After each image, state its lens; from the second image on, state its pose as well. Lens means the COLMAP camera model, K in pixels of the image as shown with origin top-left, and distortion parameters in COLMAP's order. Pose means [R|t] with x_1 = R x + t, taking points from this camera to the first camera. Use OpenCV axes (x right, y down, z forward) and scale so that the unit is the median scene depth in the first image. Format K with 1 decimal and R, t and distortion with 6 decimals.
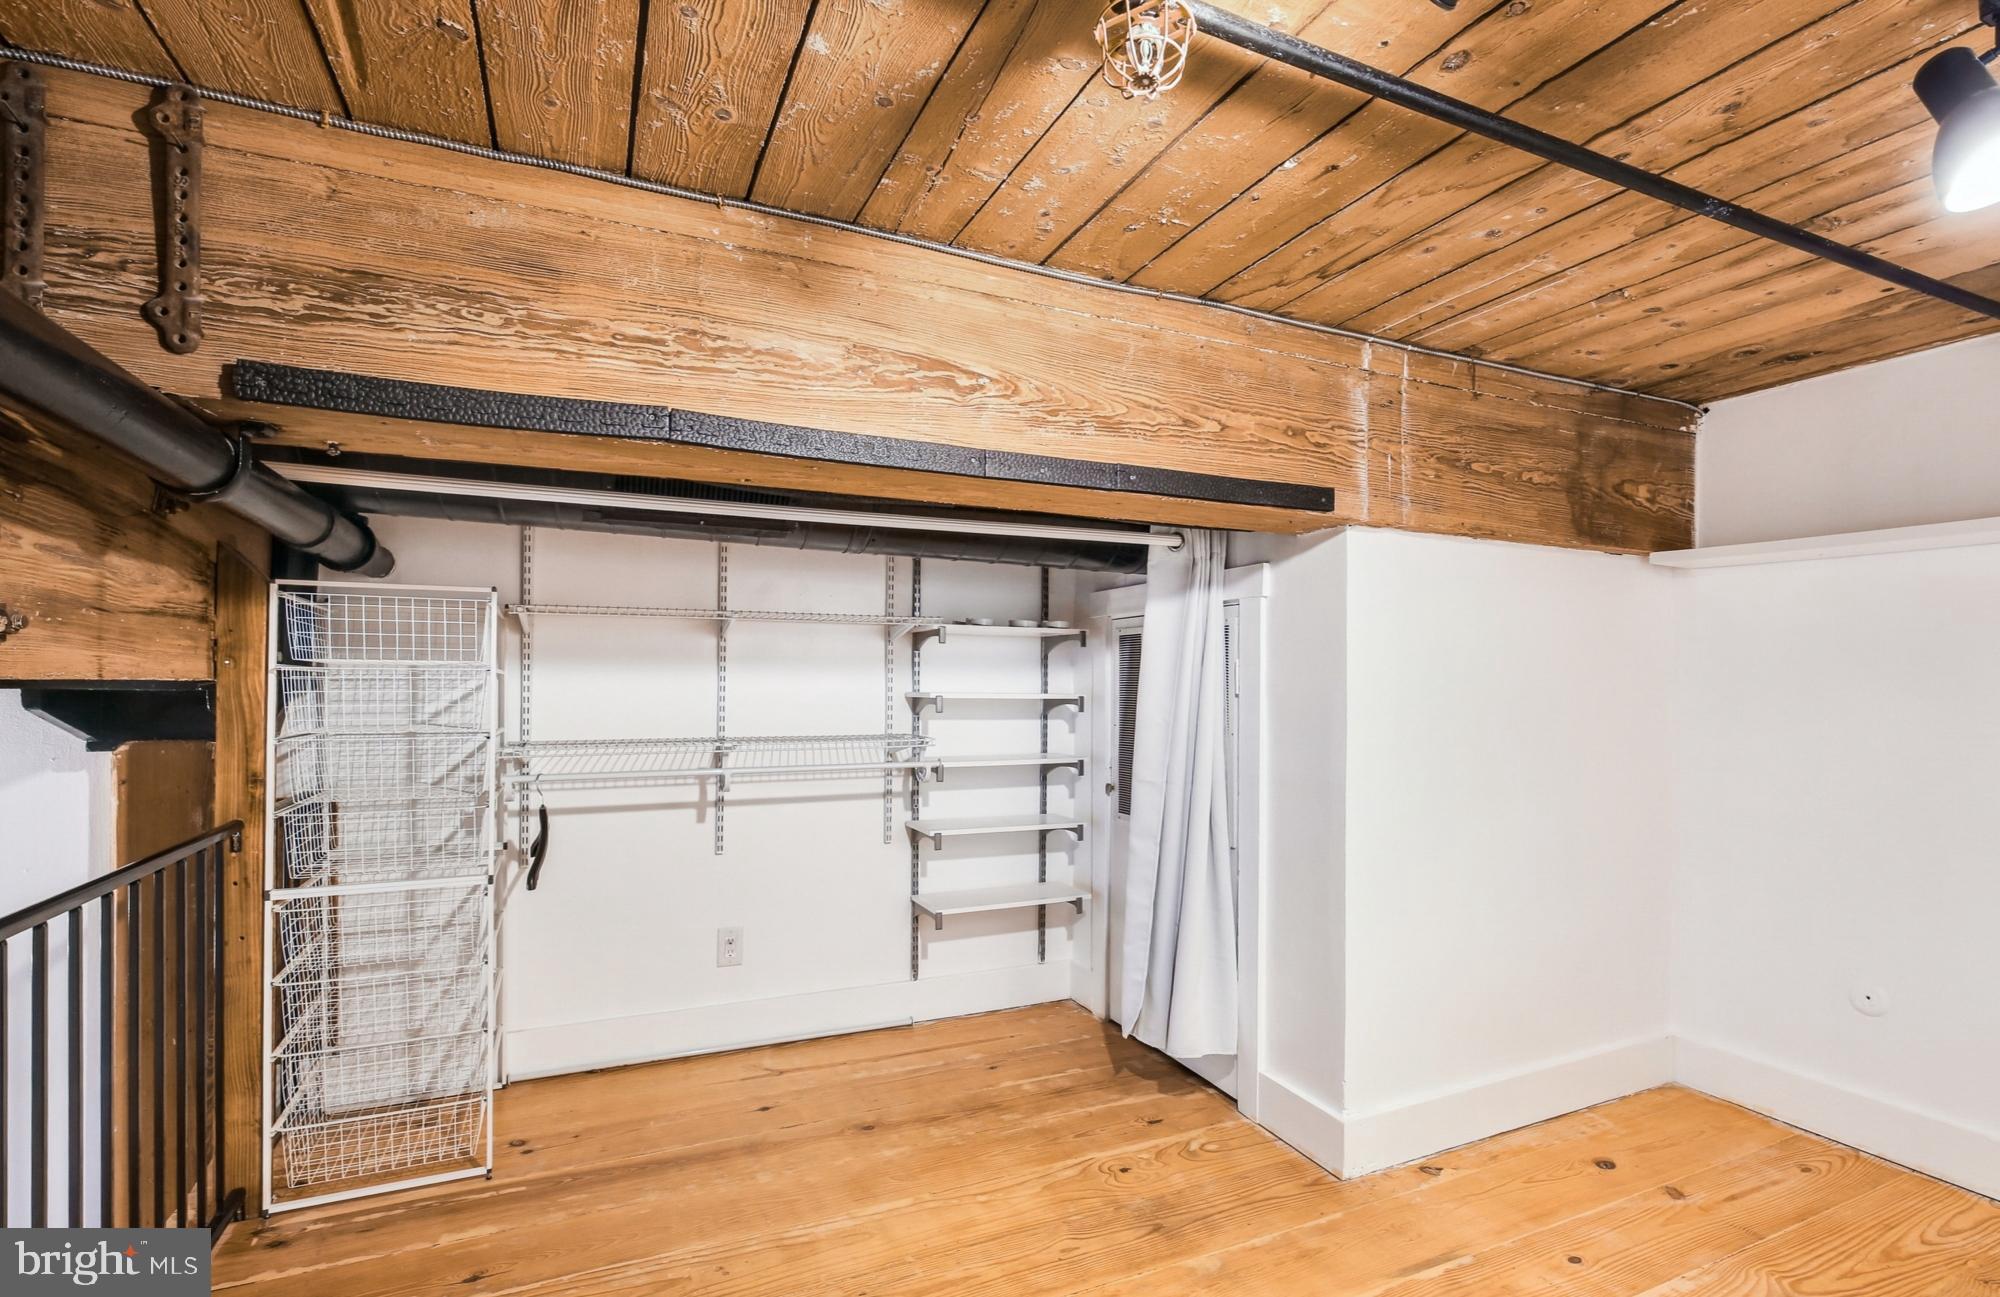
lens RADIAL K [[935.3, 0, 998.0], [0, 935.3, 713.9], [0, 0, 1]] dist [-0.003928, -0.000258]
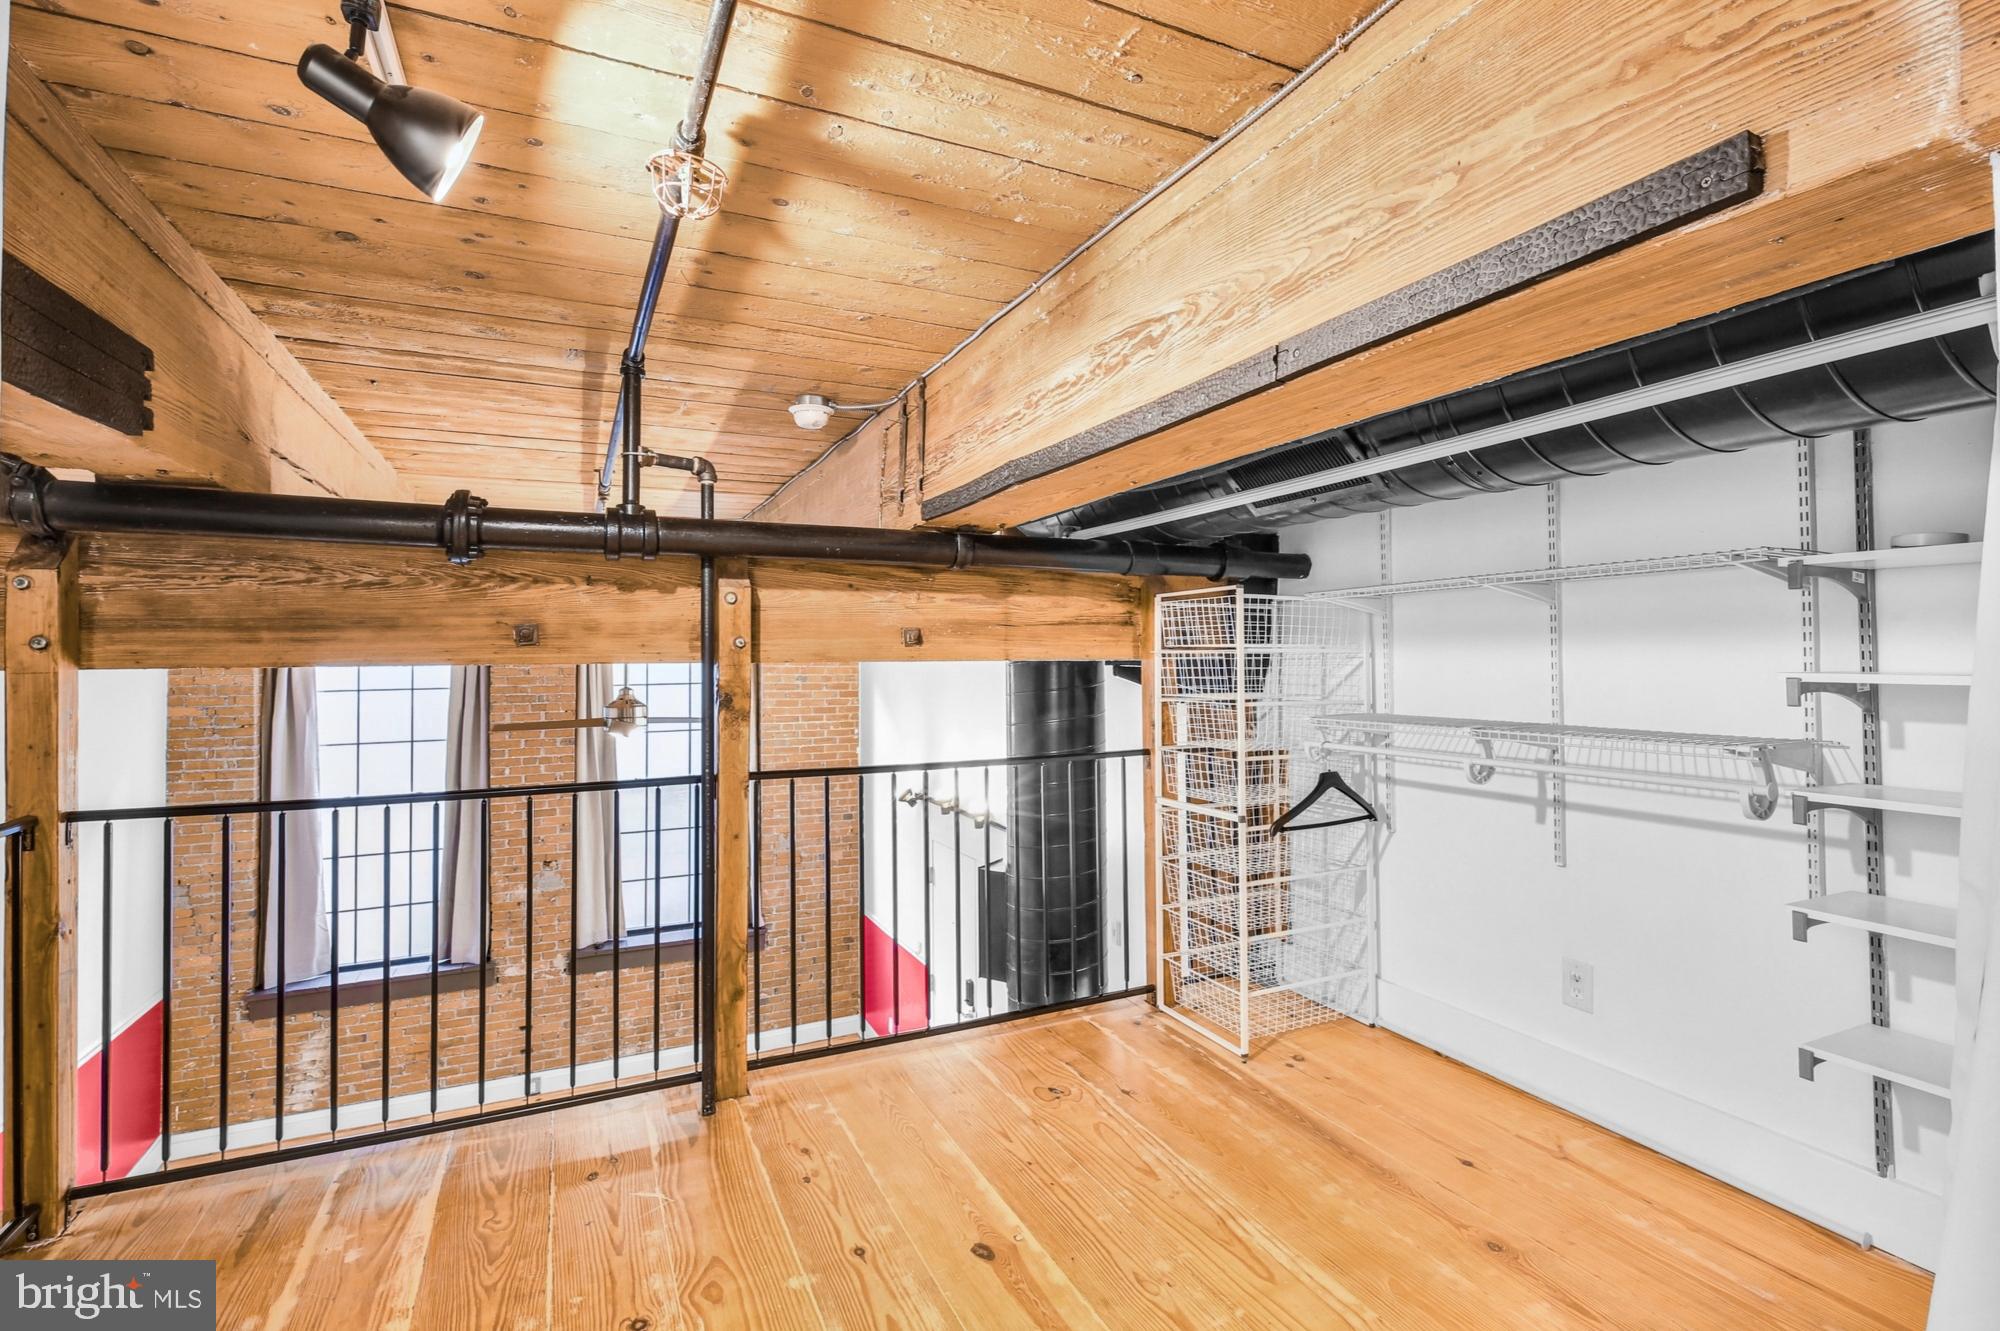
lens RADIAL K [[919.4, 0, 1004.8], [0, 919.4, 670.0], [0, 0, 1]] dist [-0.003145, 0.000311]
pose [[0.024713, 0.004710, -0.999683, 0.590173], [-0.027463, 0.999615, 0.004030, -0.015279], [0.999317, 0.027355, 0.024833, 0.572390]]
